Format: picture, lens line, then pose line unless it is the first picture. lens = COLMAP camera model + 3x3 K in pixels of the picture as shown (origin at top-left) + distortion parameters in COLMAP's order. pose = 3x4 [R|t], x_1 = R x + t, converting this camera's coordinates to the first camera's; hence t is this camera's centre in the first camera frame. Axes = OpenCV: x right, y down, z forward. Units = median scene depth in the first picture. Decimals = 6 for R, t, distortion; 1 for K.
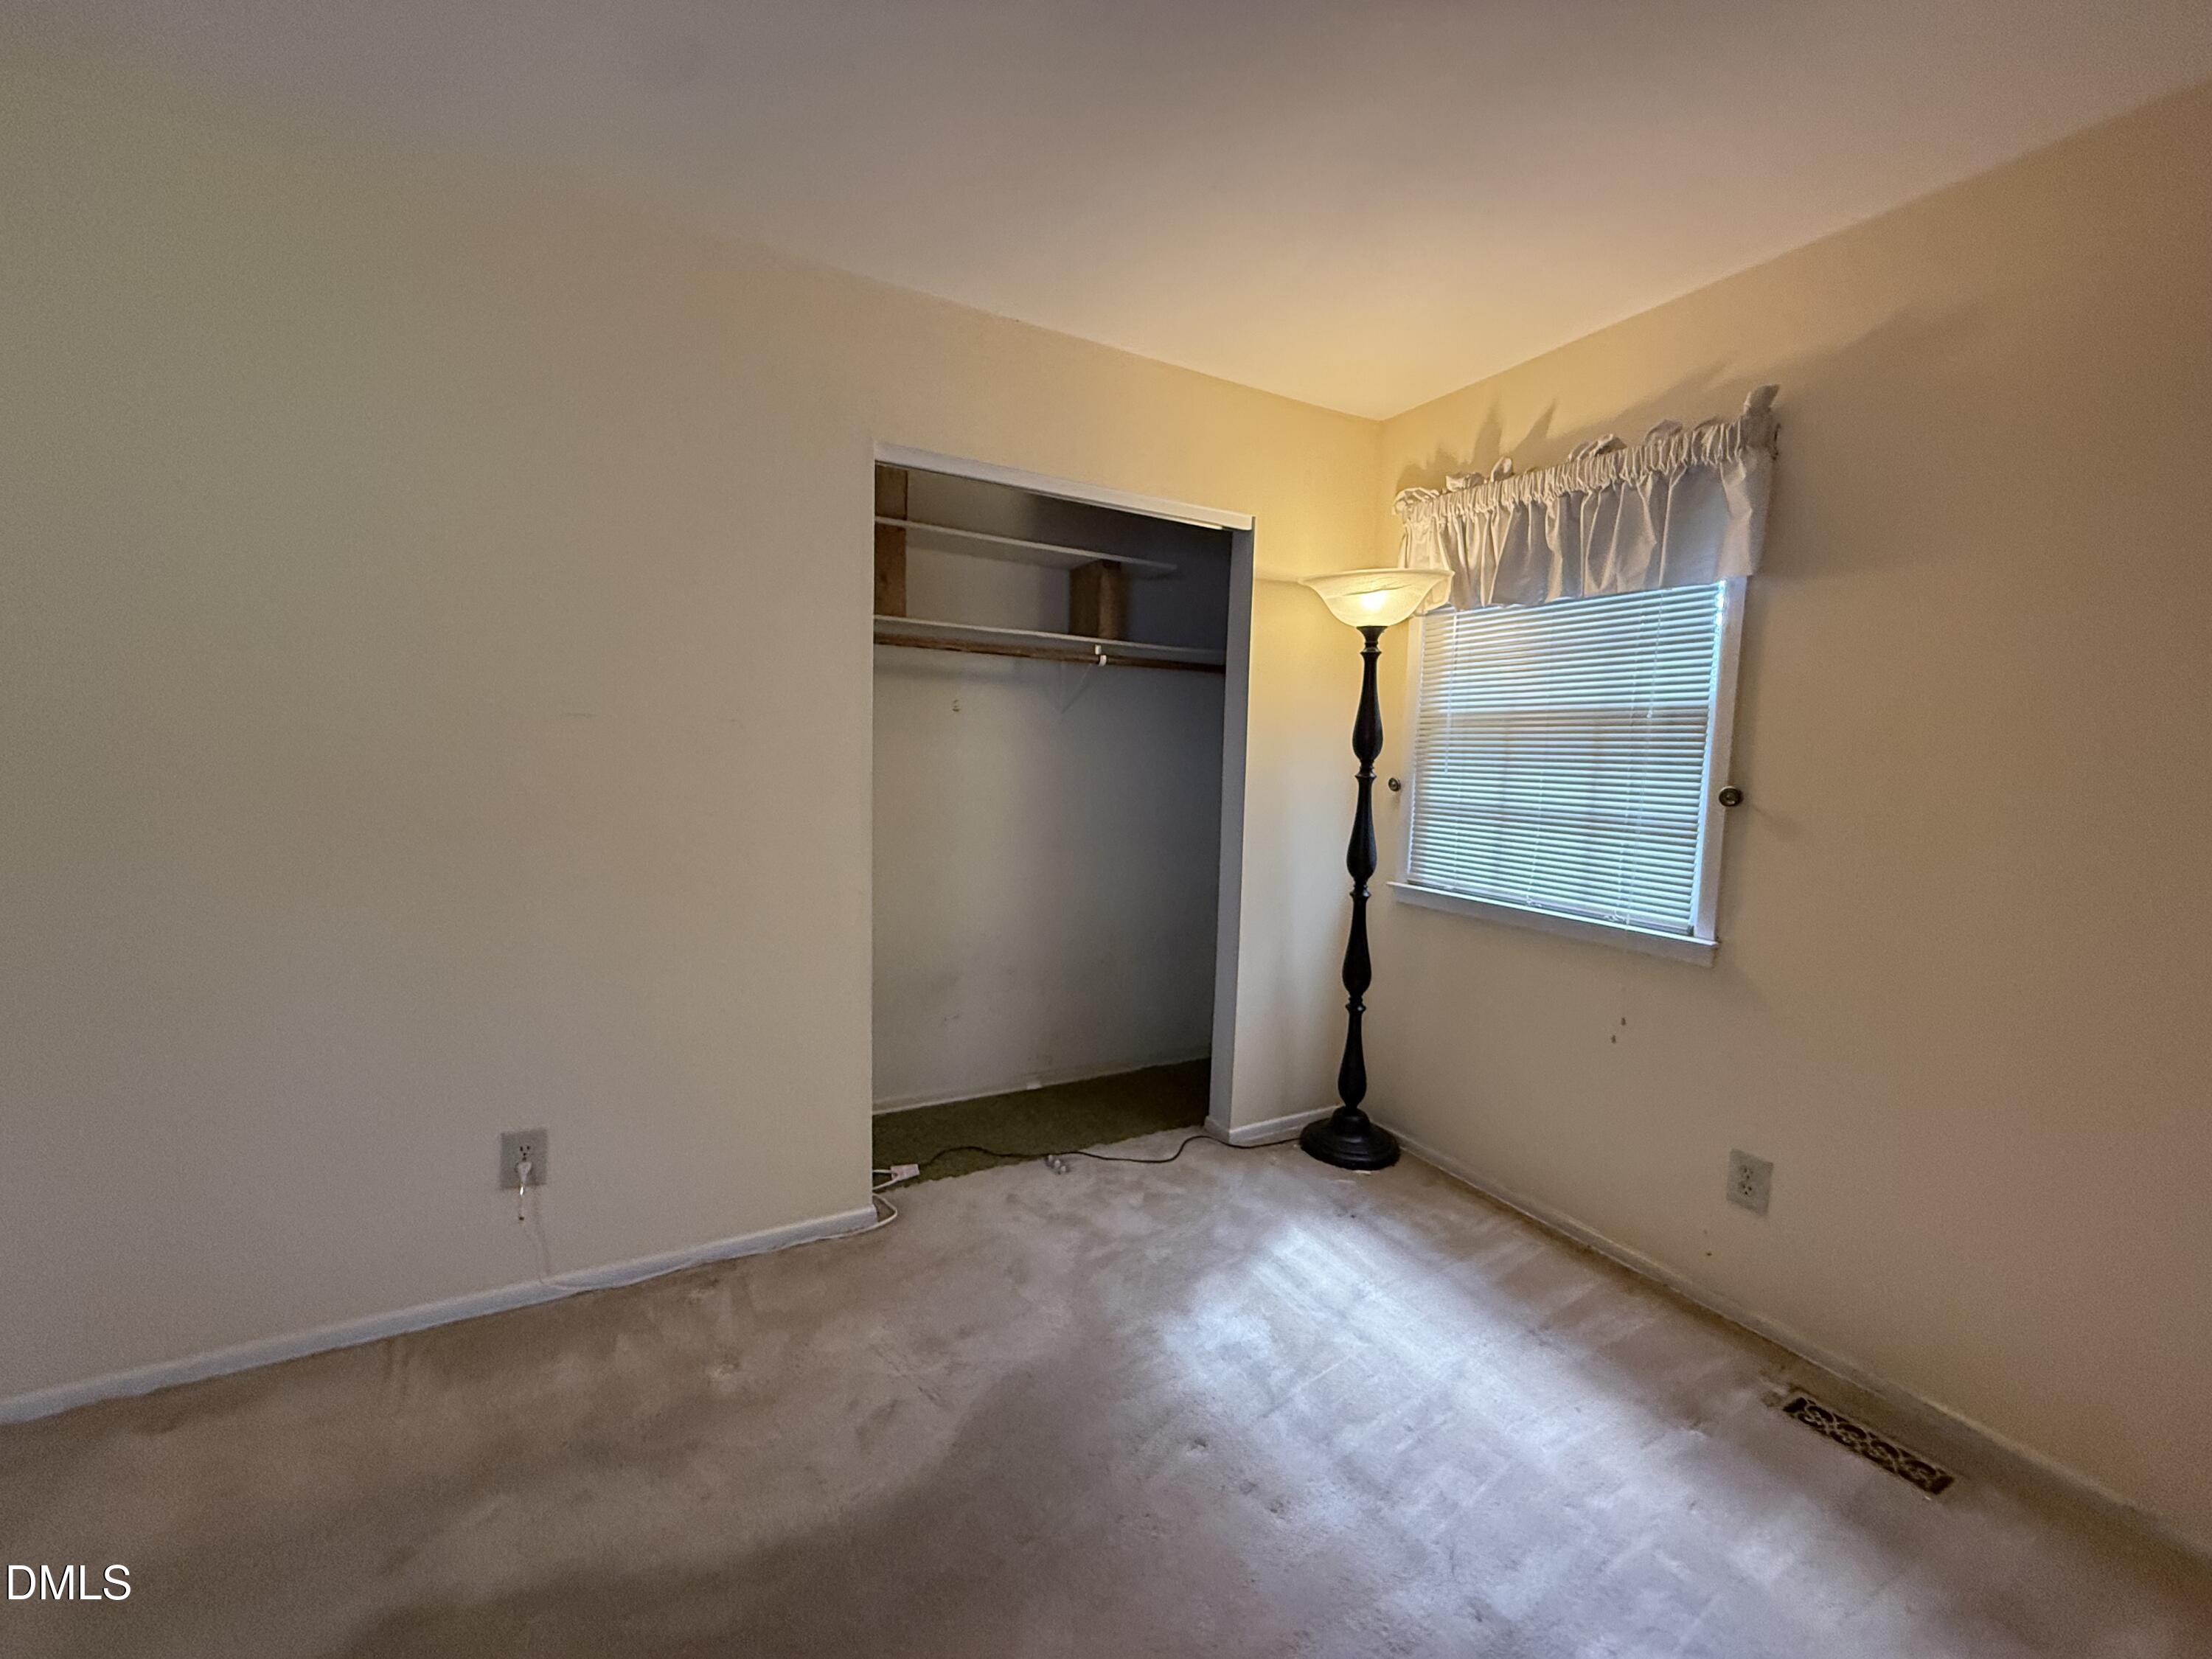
lens RADIAL K [[884.8, 0, 1122.7], [0, 884.8, 835.0], [0, 0, 1]] dist [-0.000919, 0.000322]
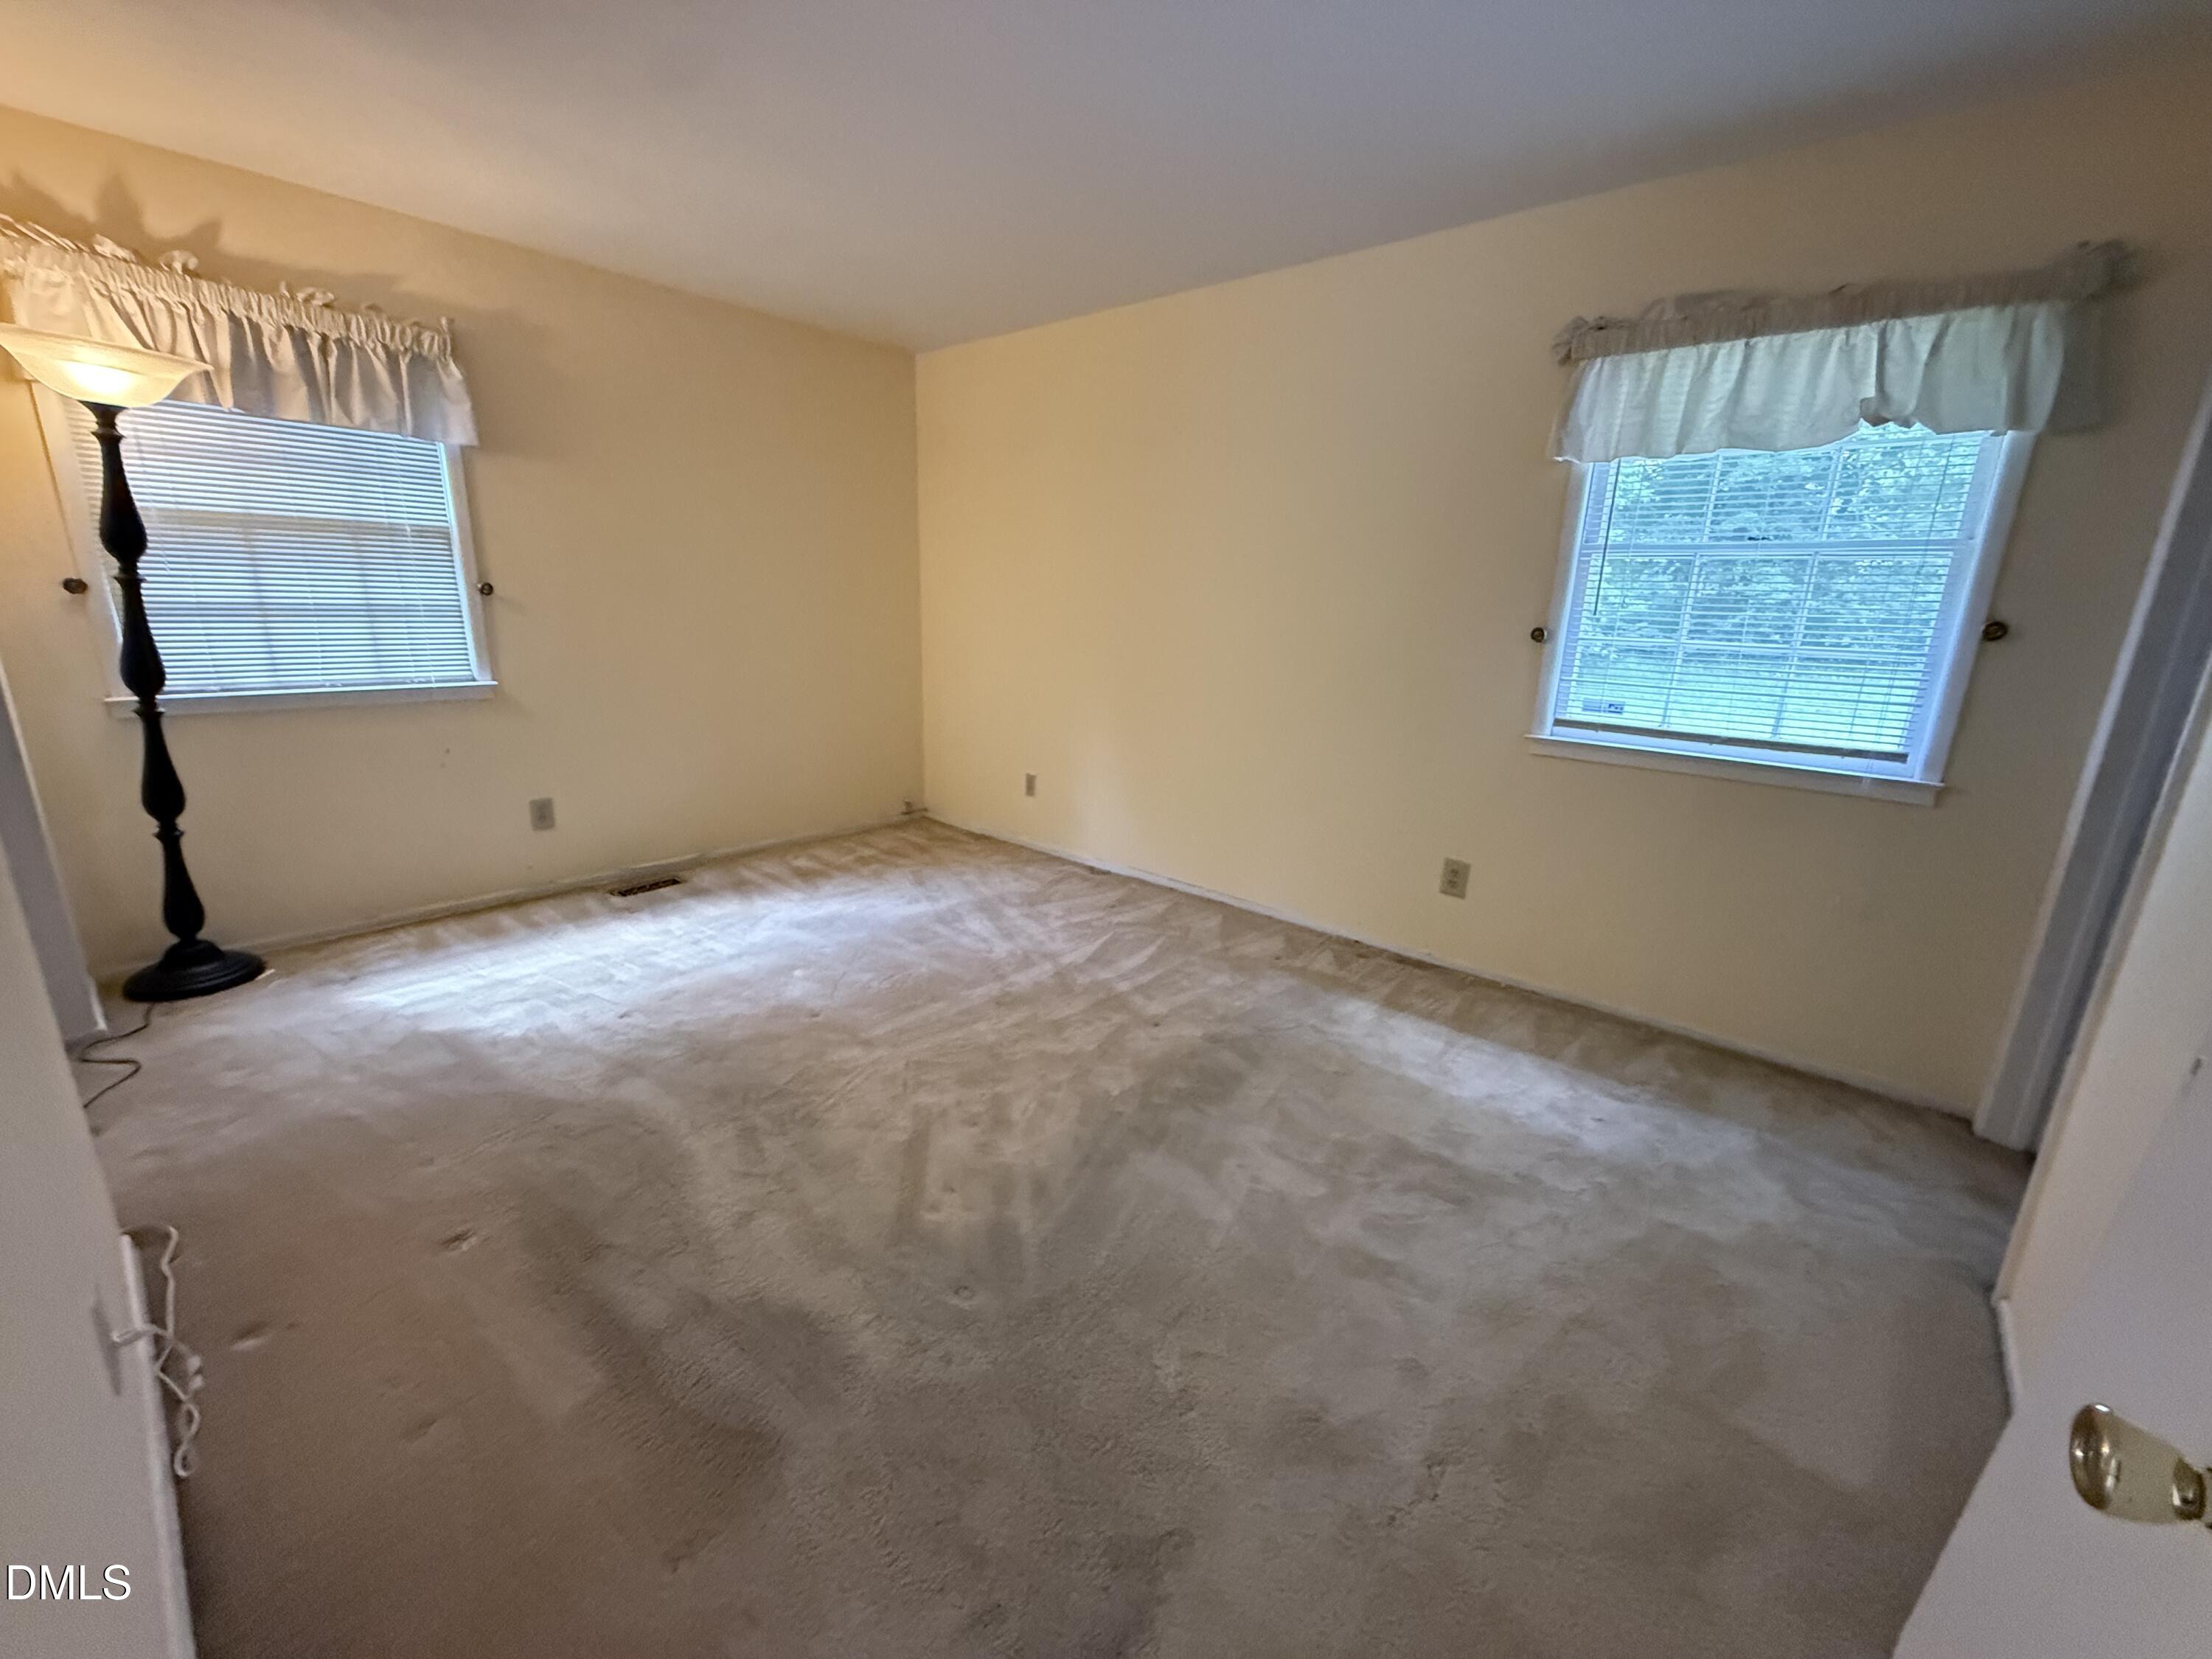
lens RADIAL K [[884.8, 0, 1107.6], [0, 884.8, 832.8], [0, 0, 1]] dist [-0.000919, 0.000322]
pose [[-0.345587, -0.288491, 0.892940, -1.146385], [0.041189, 0.945989, 0.321571, -0.082794], [-0.937482, 0.147911, -0.315039, 0.458848]]
